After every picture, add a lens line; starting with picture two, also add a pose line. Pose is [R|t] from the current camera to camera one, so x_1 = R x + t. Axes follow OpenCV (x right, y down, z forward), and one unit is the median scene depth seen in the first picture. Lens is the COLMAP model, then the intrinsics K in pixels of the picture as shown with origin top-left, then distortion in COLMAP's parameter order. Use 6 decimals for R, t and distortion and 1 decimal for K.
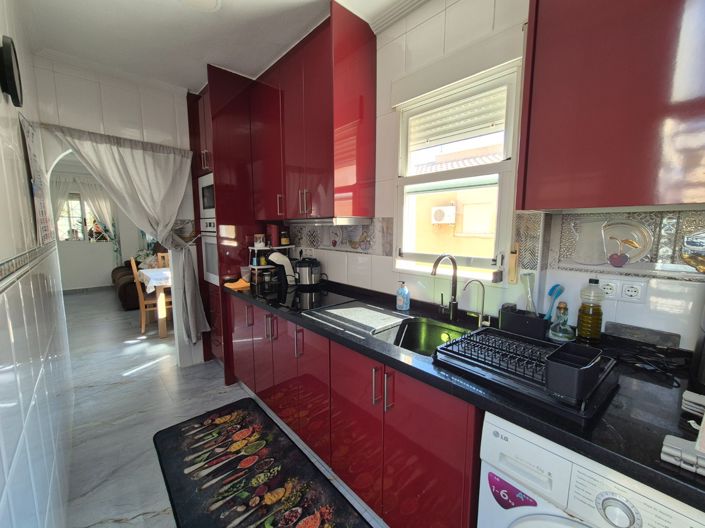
lens RADIAL K [[291.1, 0, 356.4], [0, 291.1, 263.5], [0, 0, 1]] dist [0.001984, 0.000348]
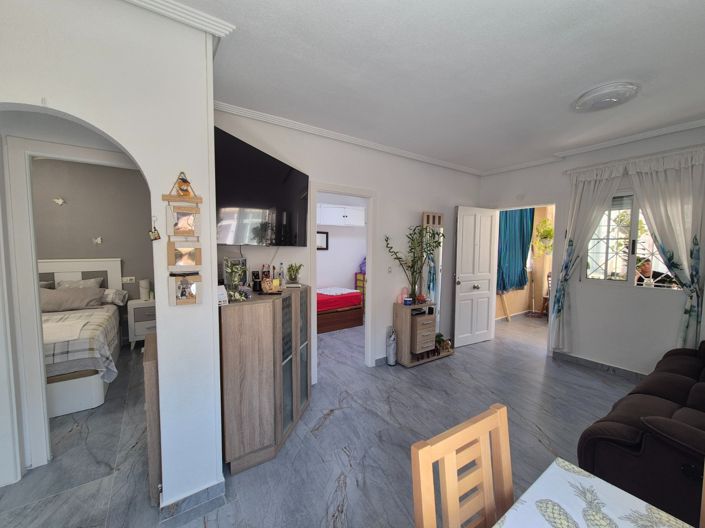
lens RADIAL K [[291.1, 0, 356.4], [0, 291.1, 263.5], [0, 0, 1]] dist [0.001984, 0.000348]
pose [[-0.137526, 0.057318, -0.988838, -0.326041], [-0.129806, 0.988671, 0.075362, -0.084614], [0.981956, 0.138722, -0.128528, 0.560017]]
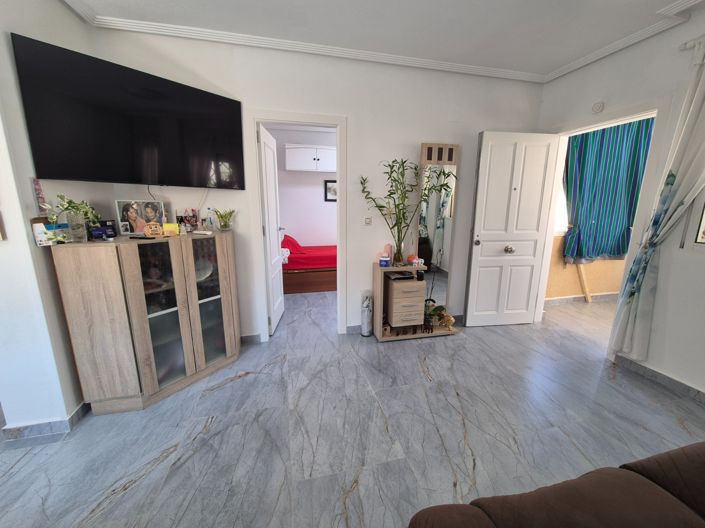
lens RADIAL K [[291.1, 0, 356.4], [0, 291.1, 263.5], [0, 0, 1]] dist [0.001984, 0.000348]
pose [[-0.485376, 0.171293, -0.857361, -0.495353], [-0.114560, 0.959706, 0.256595, -0.089531], [0.866767, 0.222764, -0.446195, 0.764731]]
